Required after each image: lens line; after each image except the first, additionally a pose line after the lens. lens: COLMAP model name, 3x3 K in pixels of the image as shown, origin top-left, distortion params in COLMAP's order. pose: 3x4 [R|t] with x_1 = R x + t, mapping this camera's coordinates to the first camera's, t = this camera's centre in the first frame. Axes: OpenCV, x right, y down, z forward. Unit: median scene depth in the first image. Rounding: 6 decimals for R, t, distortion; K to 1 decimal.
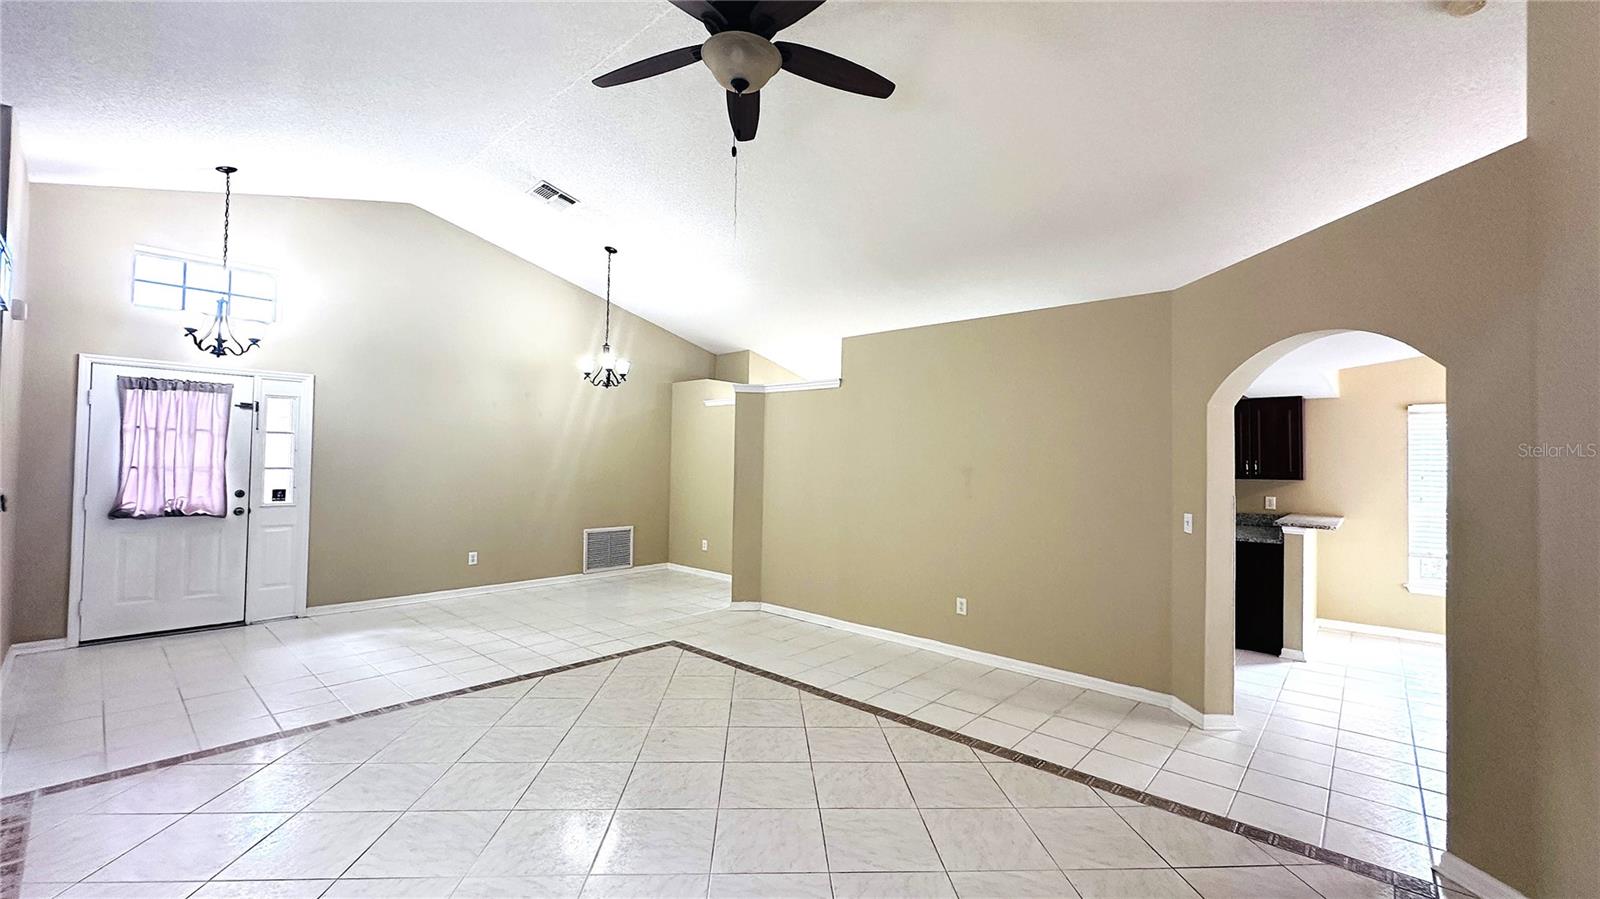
lens RADIAL K [[638.9, 0, 790.4], [0, 638.9, 447.0], [0, 0, 1]] dist [-0.004490, 0.000521]
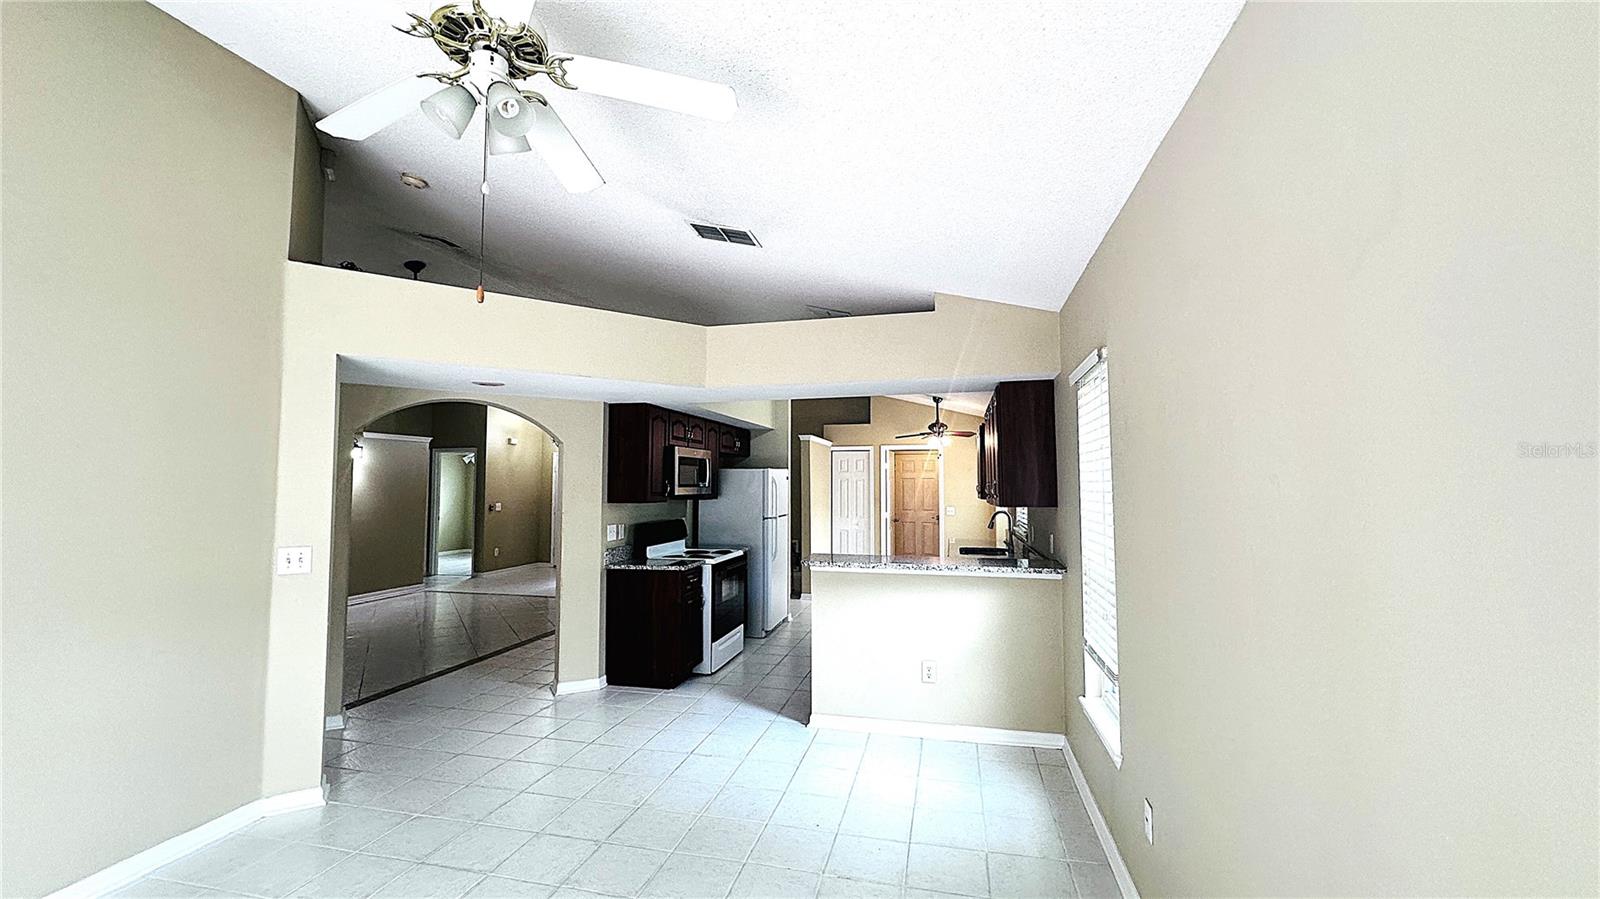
lens RADIAL K [[638.9, 0, 796.1], [0, 638.9, 445.1], [0, 0, 1]] dist [-0.004490, 0.000521]
pose [[0.489696, -0.075915, -0.868582, 1.565652], [0.029411, 0.997074, -0.070564, 0.034308], [0.871397, 0.009008, 0.490496, 0.574533]]
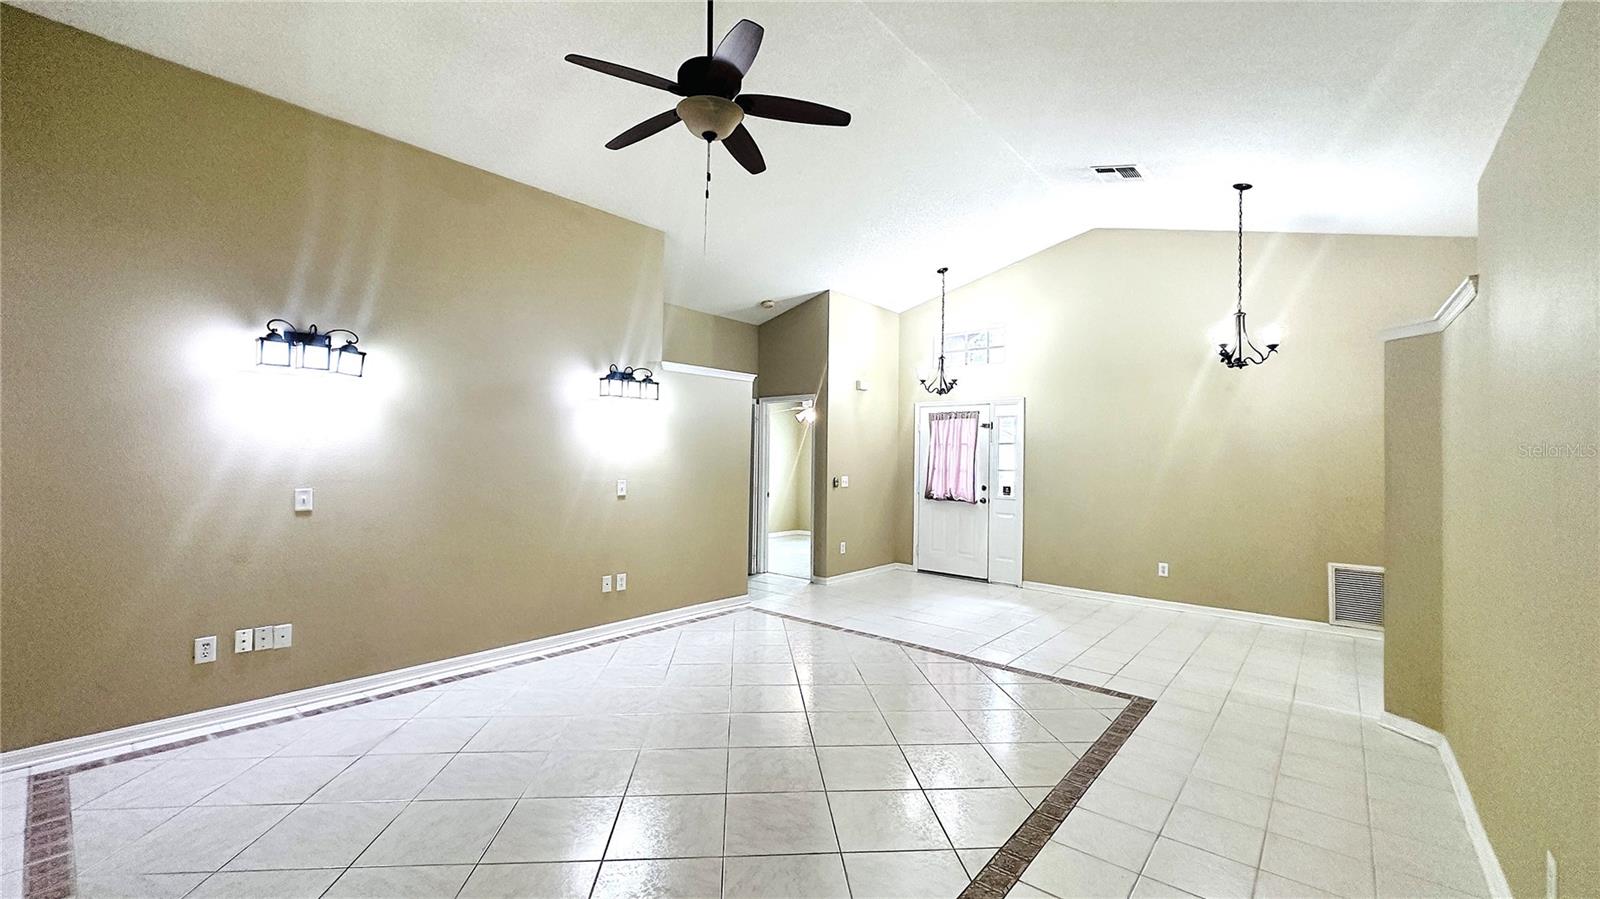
lens RADIAL K [[638.9, 0, 796.8], [0, 638.9, 447.6], [0, 0, 1]] dist [-0.004490, 0.000521]
pose [[0.037966, -0.032899, -0.998737, 0.594466], [0.006634, 0.999444, -0.032670, 0.030480], [0.999257, -0.005385, 0.038163, 0.592129]]
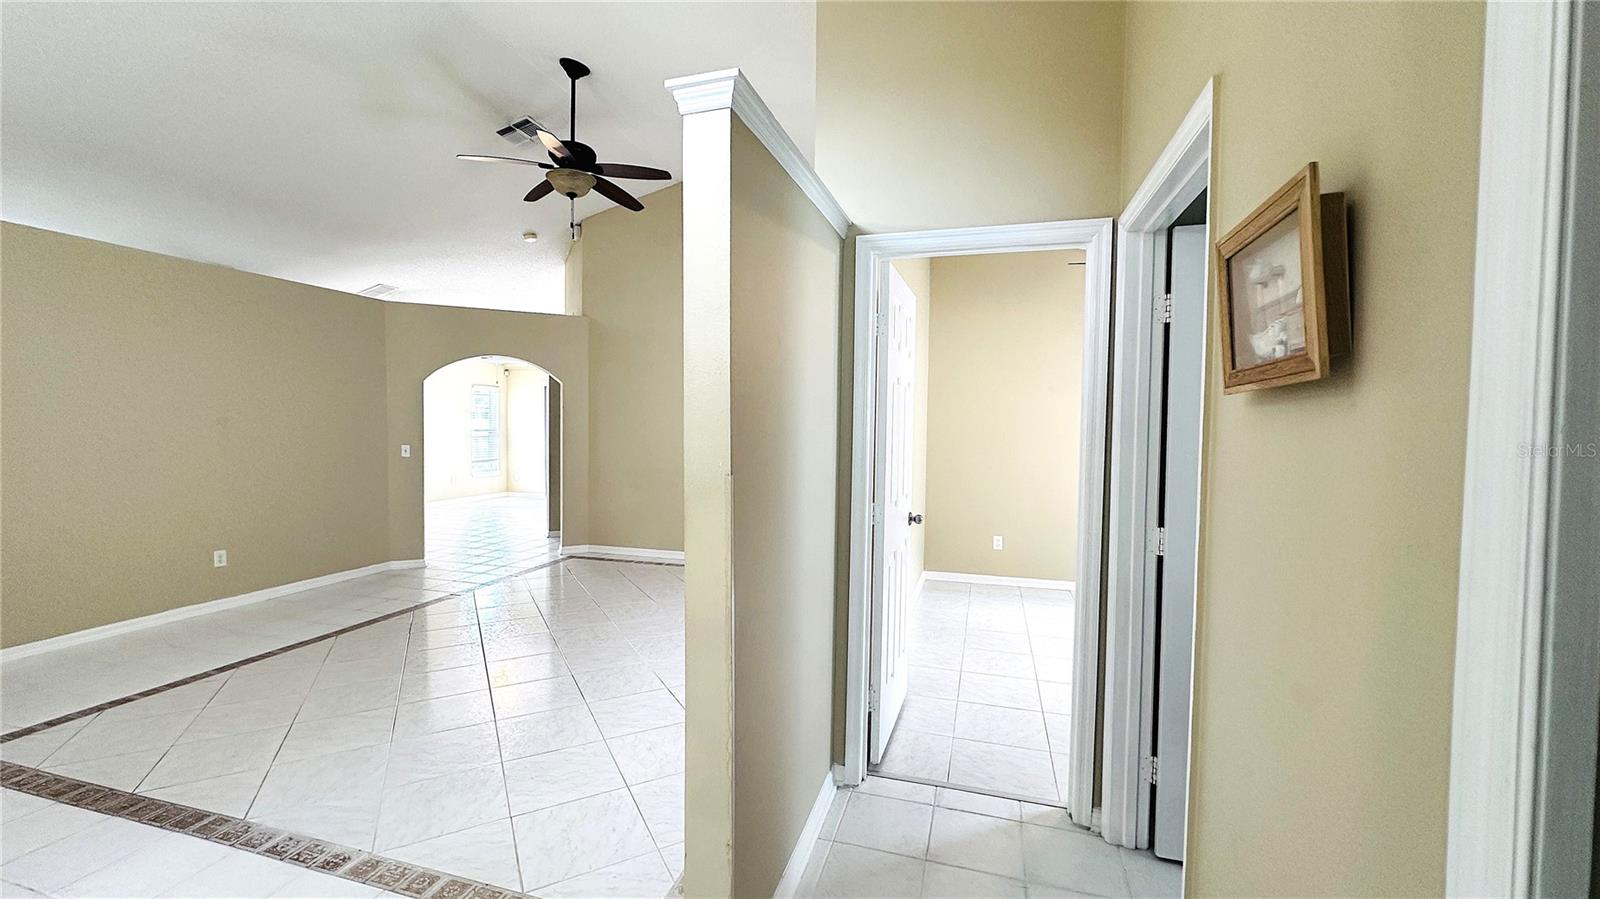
lens RADIAL K [[638.9, 0, 806.5], [0, 638.9, 445.3], [0, 0, 1]] dist [-0.004490, 0.000521]
pose [[-0.446029, -0.054778, 0.893340, -1.014199], [-0.039749, 0.998353, 0.041371, -0.003243], [-0.894135, -0.017056, -0.447472, 0.633241]]
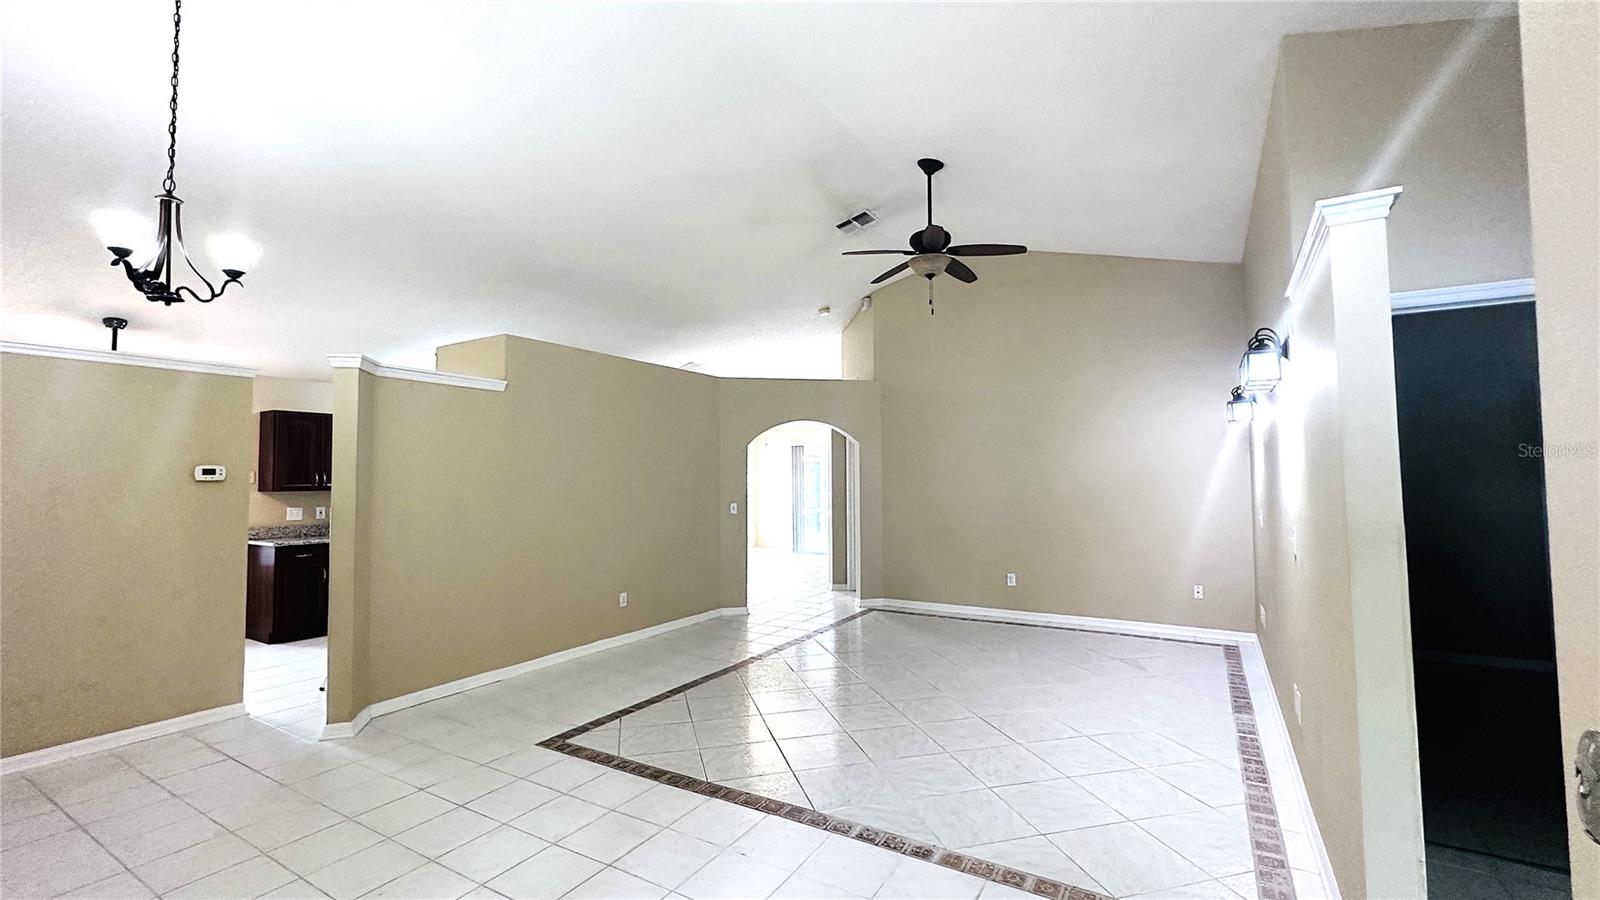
lens RADIAL K [[672.2, 0, 803.5], [0, 672.2, 440.1], [0, 0, 1]] dist [0.002264, -0.000260]
pose [[-0.201017, 0.038050, 0.978849, -1.027462], [-0.019528, 0.998891, -0.042840, 0.001725], [-0.979393, -0.027727, -0.200051, 0.932653]]
